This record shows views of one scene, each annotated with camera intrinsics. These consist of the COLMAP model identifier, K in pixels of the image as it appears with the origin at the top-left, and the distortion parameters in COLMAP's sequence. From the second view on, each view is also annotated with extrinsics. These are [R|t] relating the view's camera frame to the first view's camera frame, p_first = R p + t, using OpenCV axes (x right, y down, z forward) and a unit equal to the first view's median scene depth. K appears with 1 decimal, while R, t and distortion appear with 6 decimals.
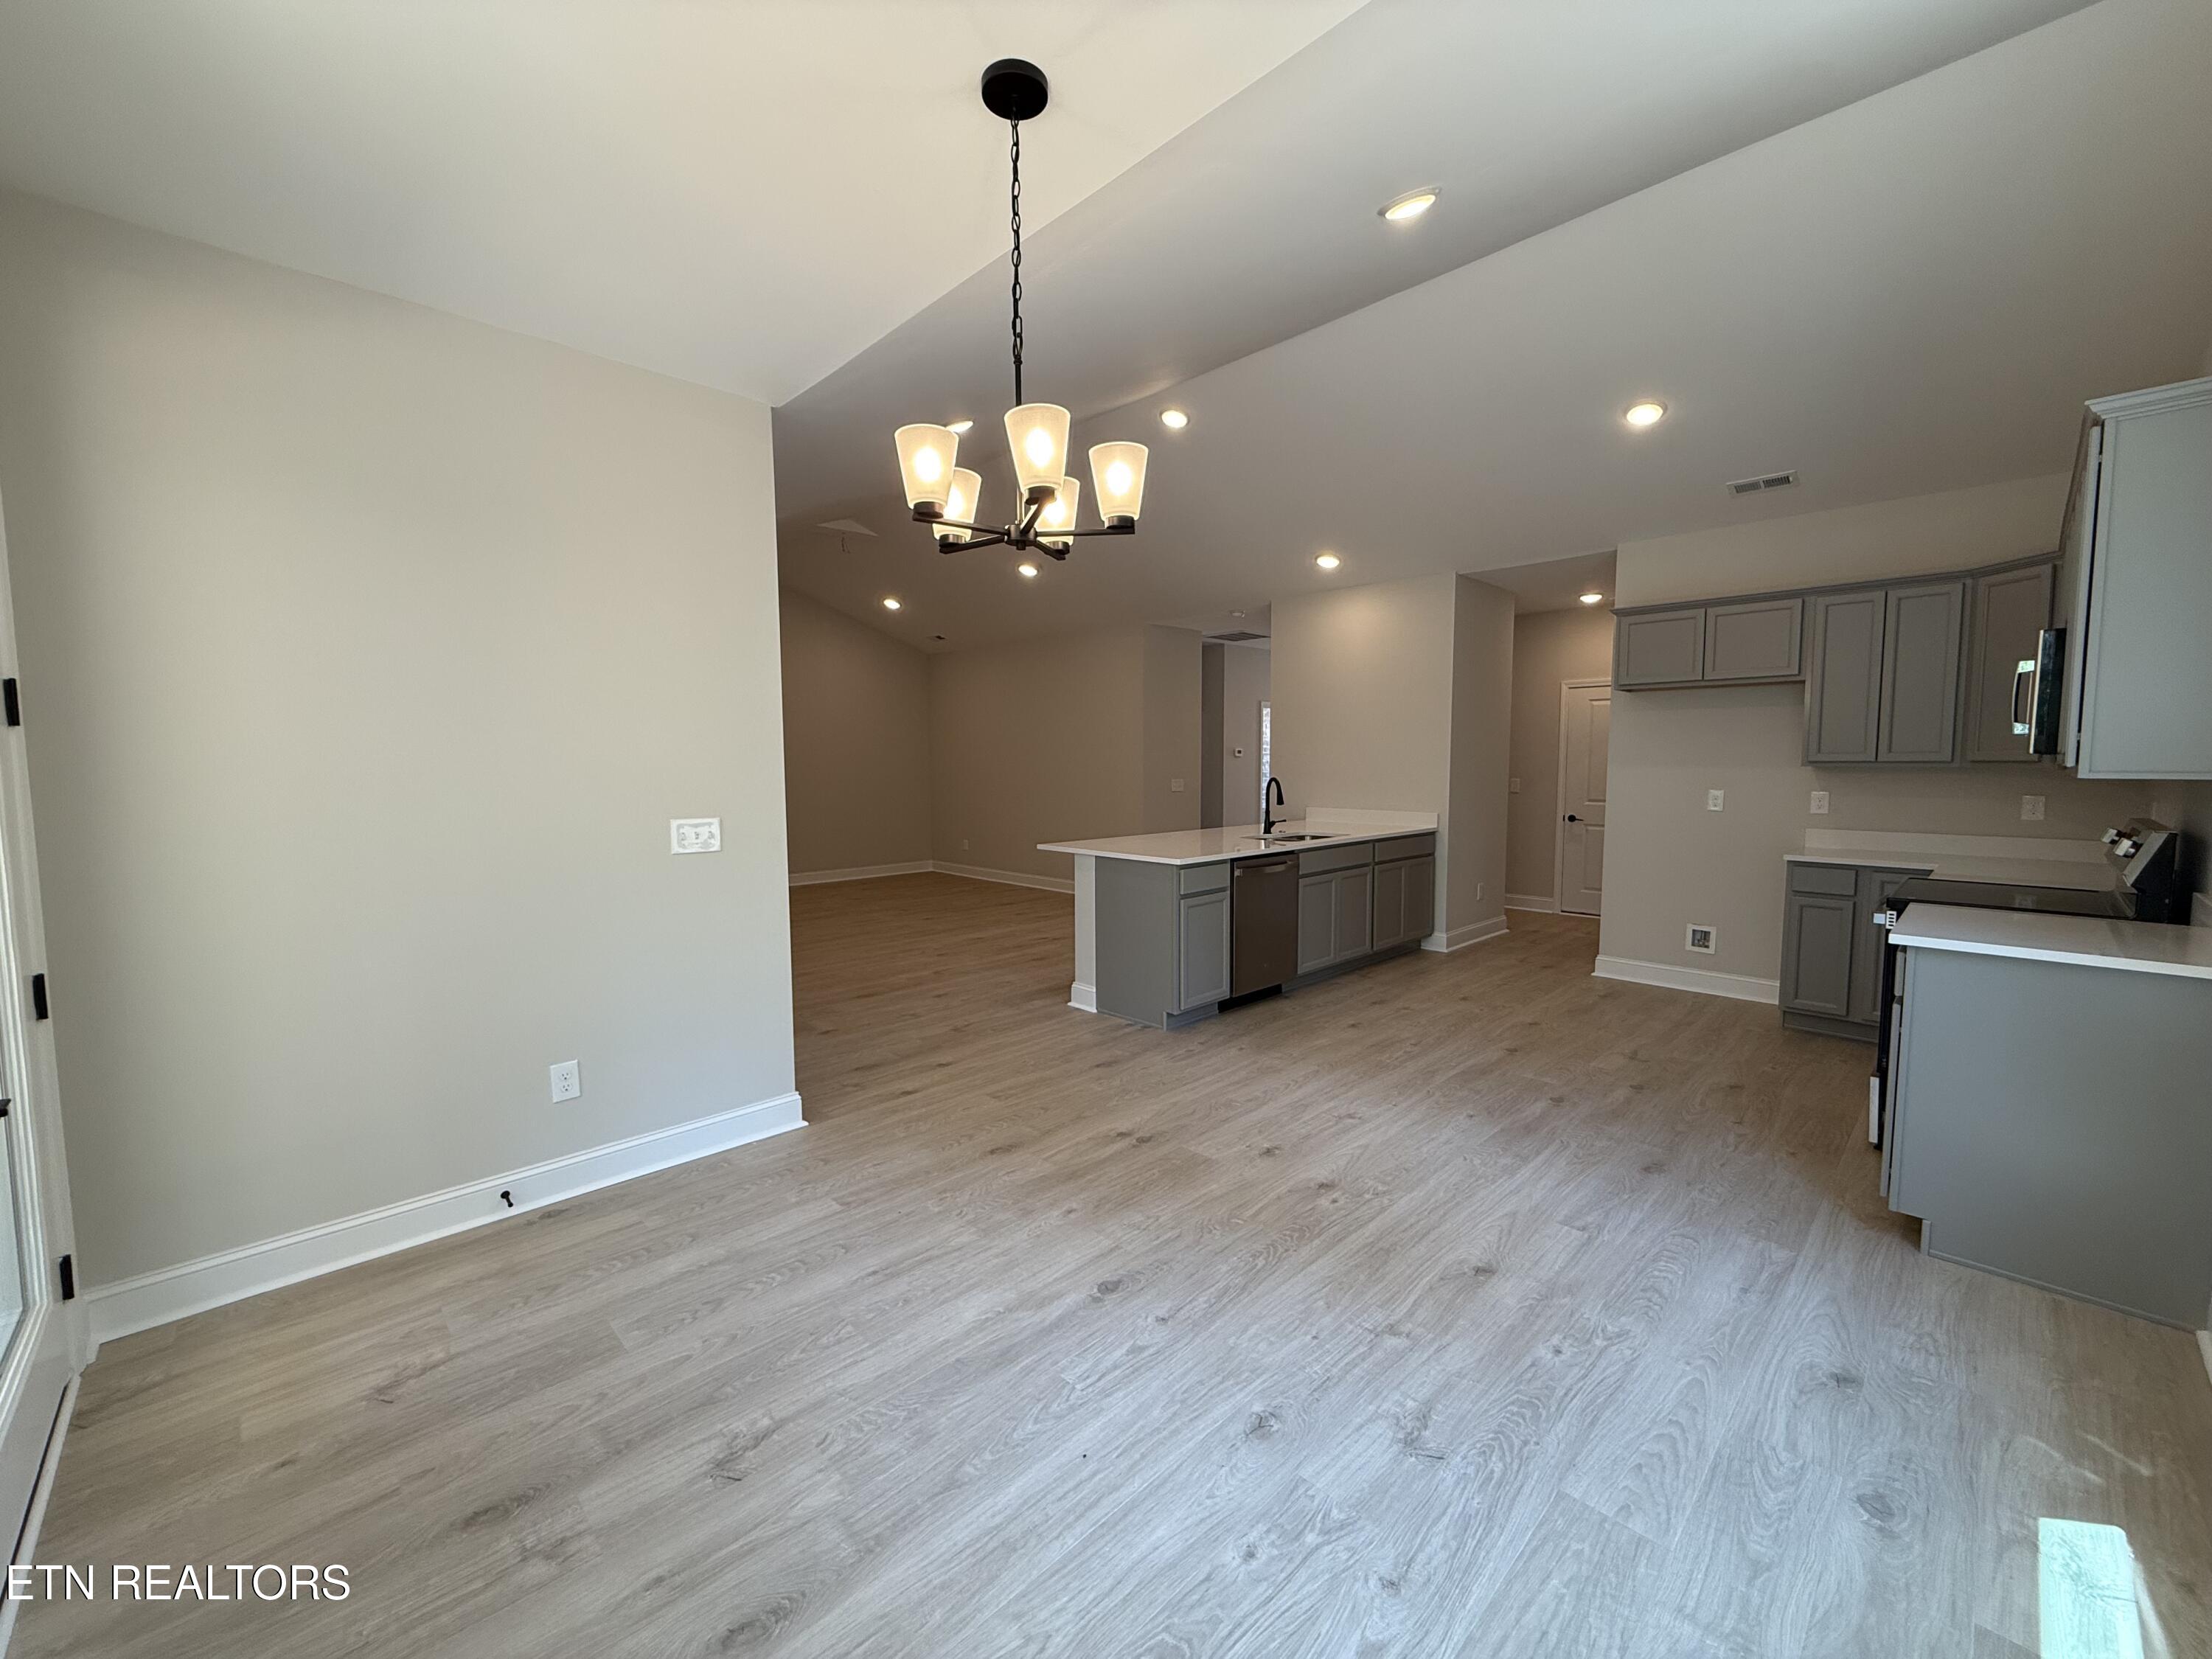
lens RADIAL K [[878.8, 0, 1097.6], [0, 878.8, 813.7], [0, 0, 1]] dist [0.002274, -0.000029]
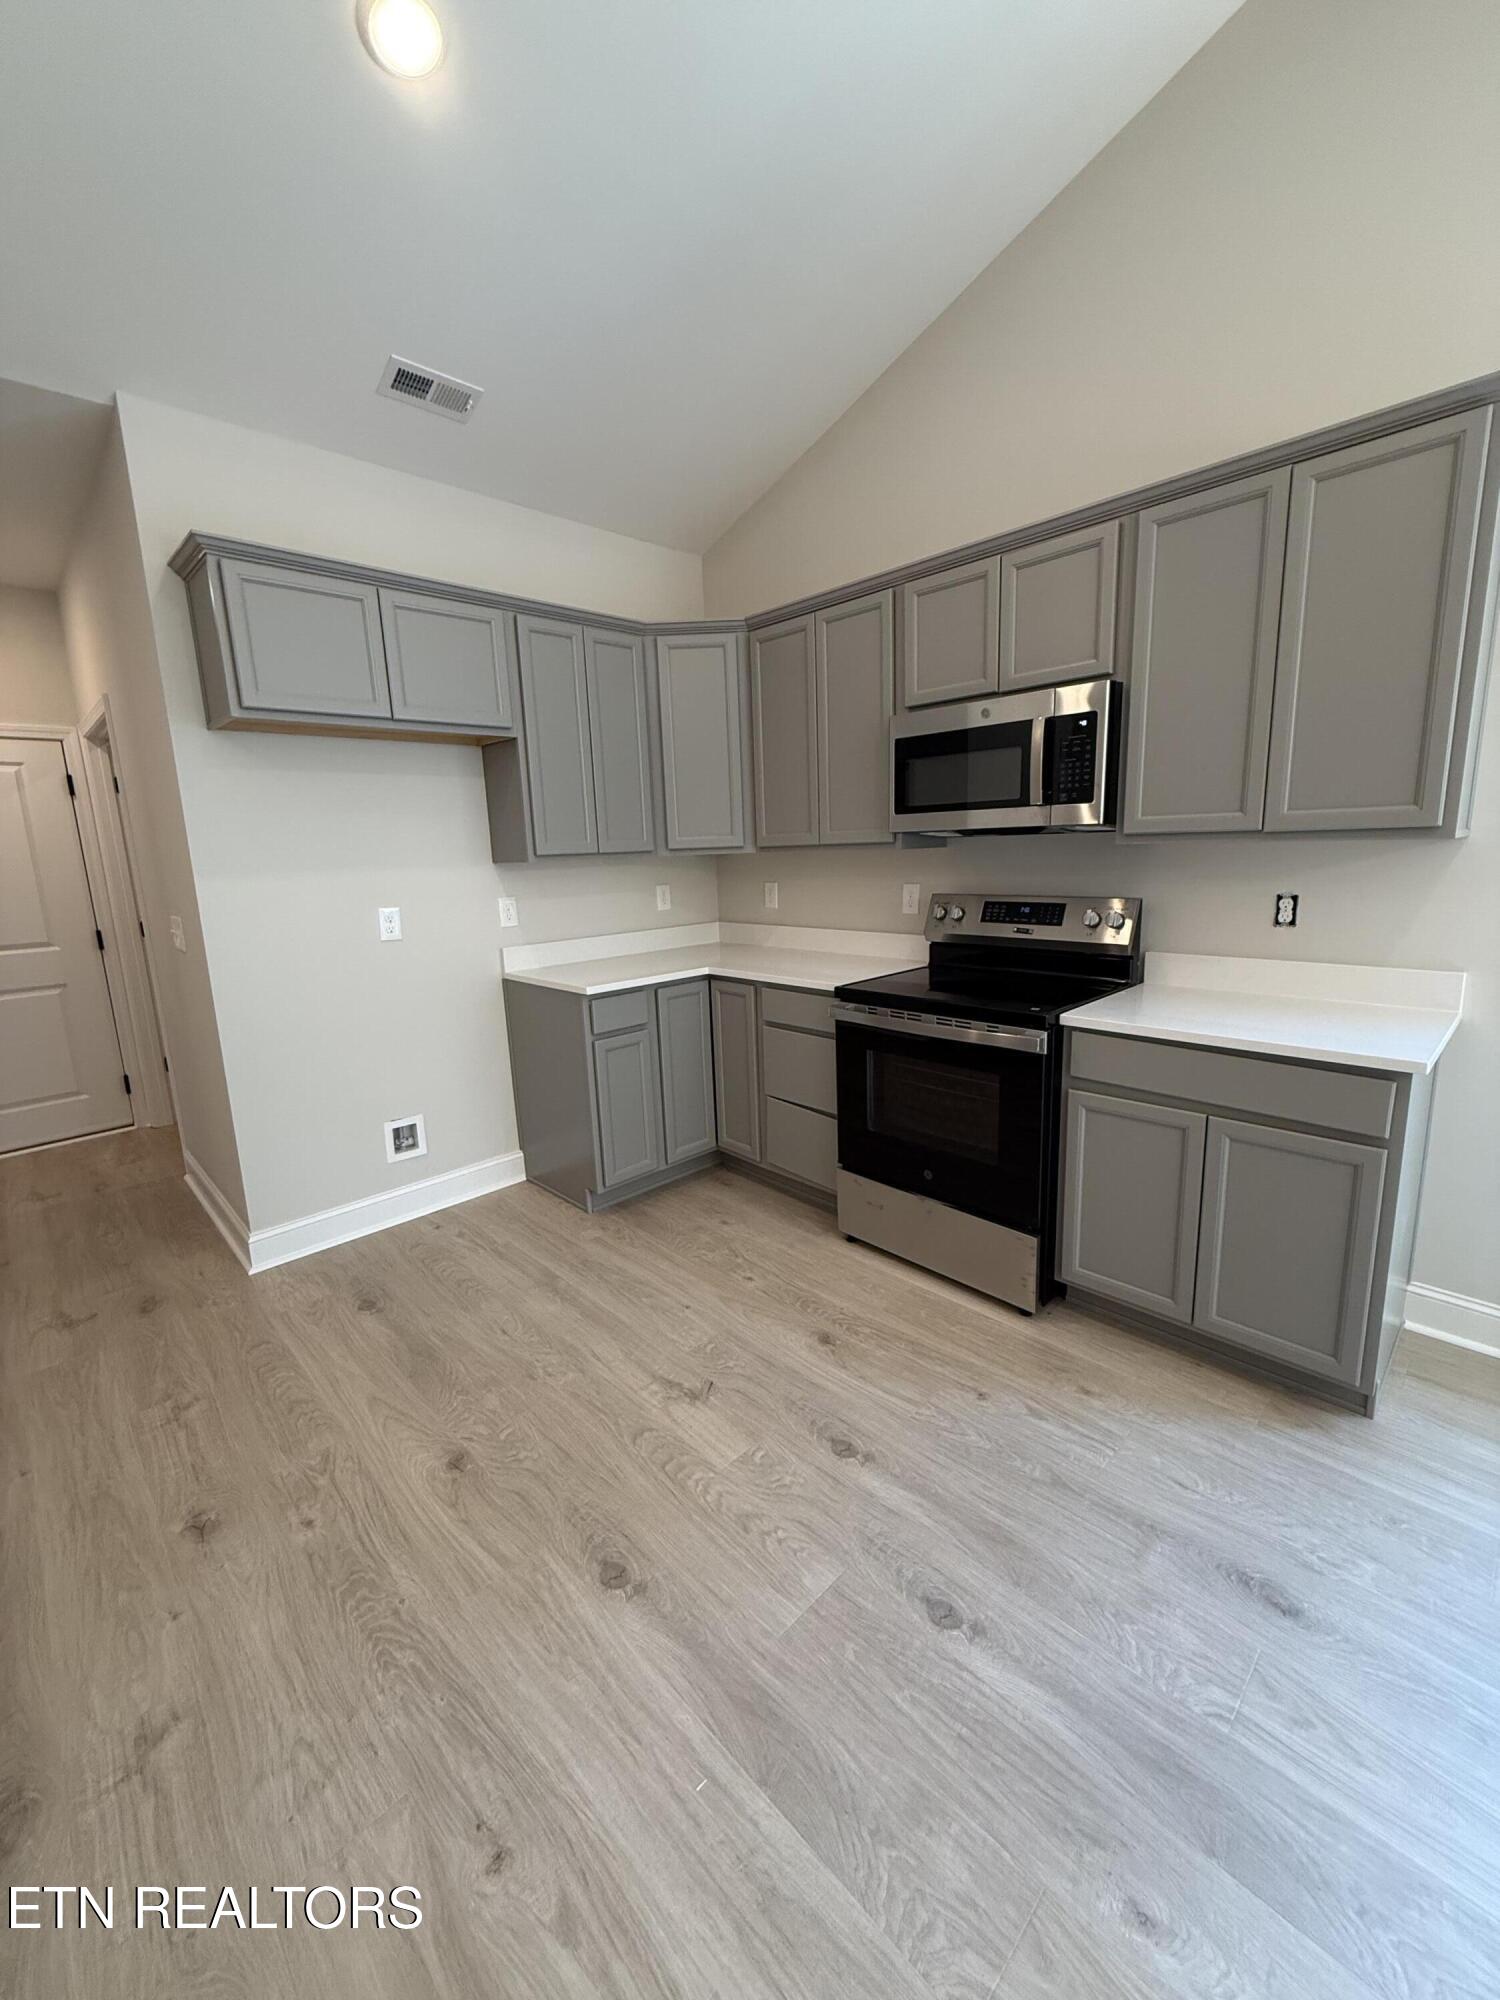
lens RADIAL K [[794.6, 0, 751.6], [0, 794.6, 991.2], [0, 0, 1]] dist [0.002274, -0.000029]
pose [[-0.009515, -0.179126, 0.983780, 0.182147], [0.095993, 0.979117, 0.179205, -0.063813], [-0.995337, 0.096141, 0.007879, 1.050777]]
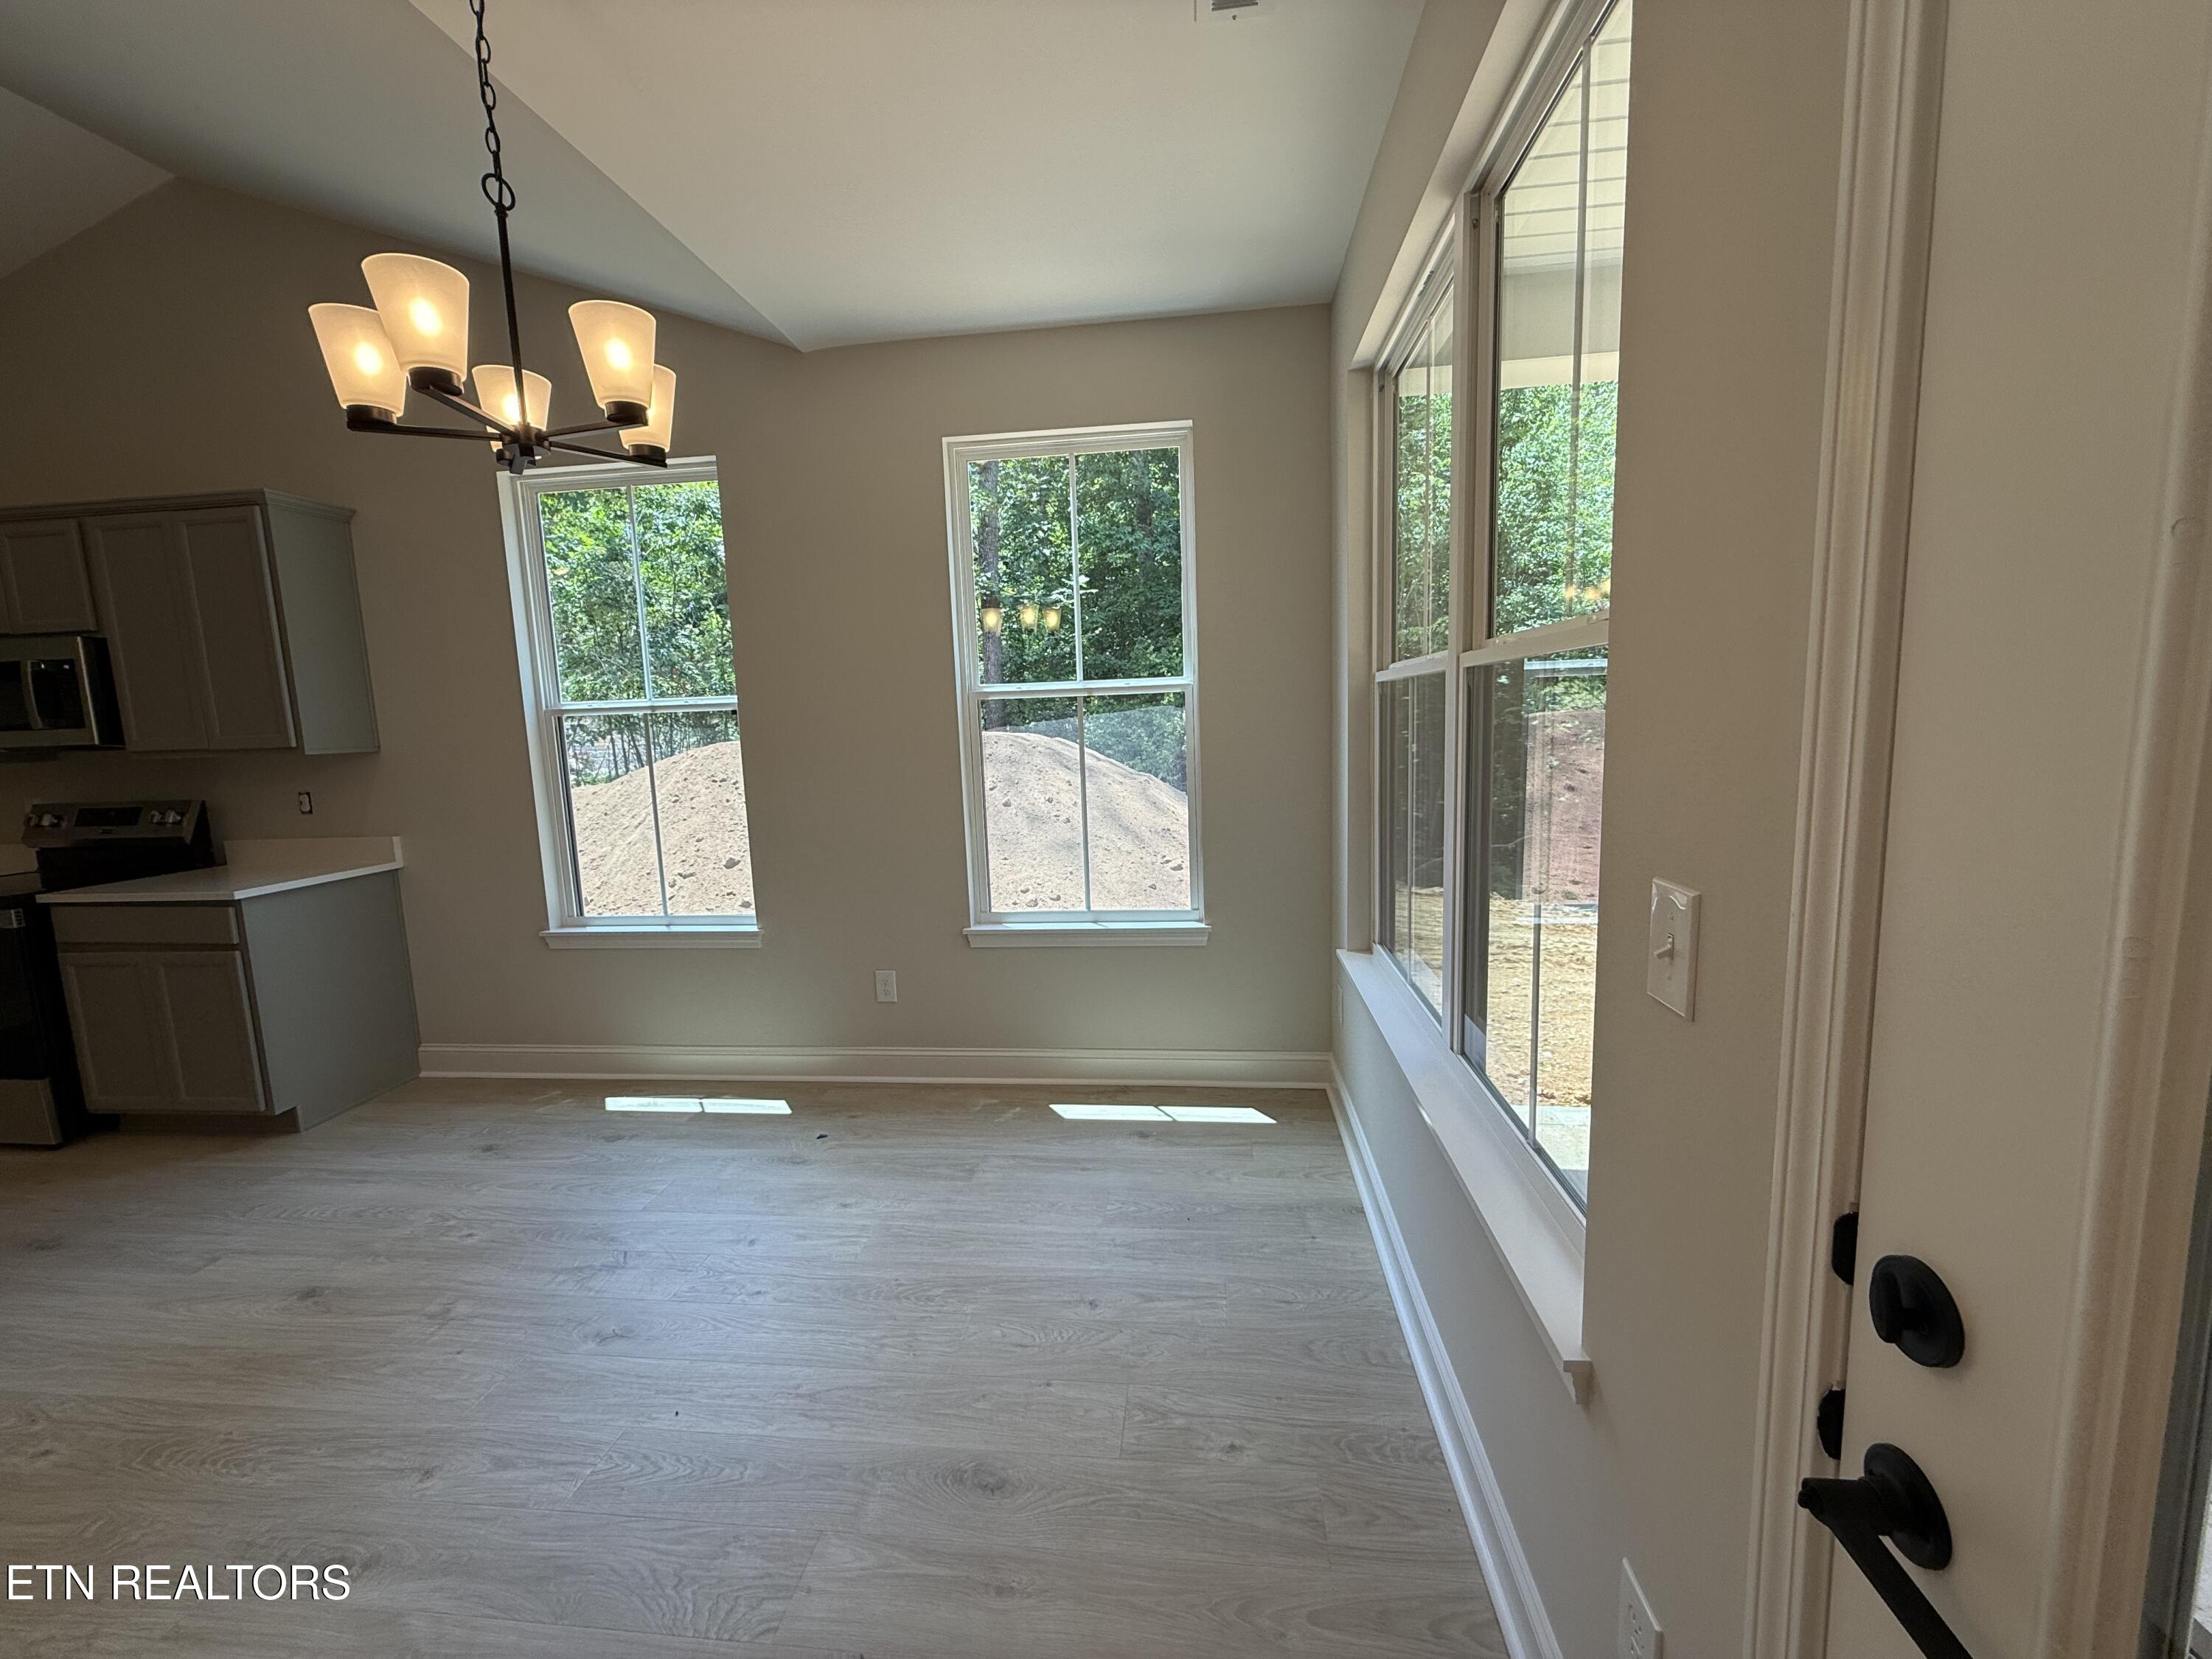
lens RADIAL K [[878.8, 0, 1102.0], [0, 878.8, 825.9], [0, 0, 1]] dist [0.002274, -0.000029]
pose [[-0.639785, -0.066283, 0.765691, -0.511551], [0.084933, 0.984074, 0.156154, -0.026257], [-0.763847, 0.164938, -0.623966, 0.568724]]
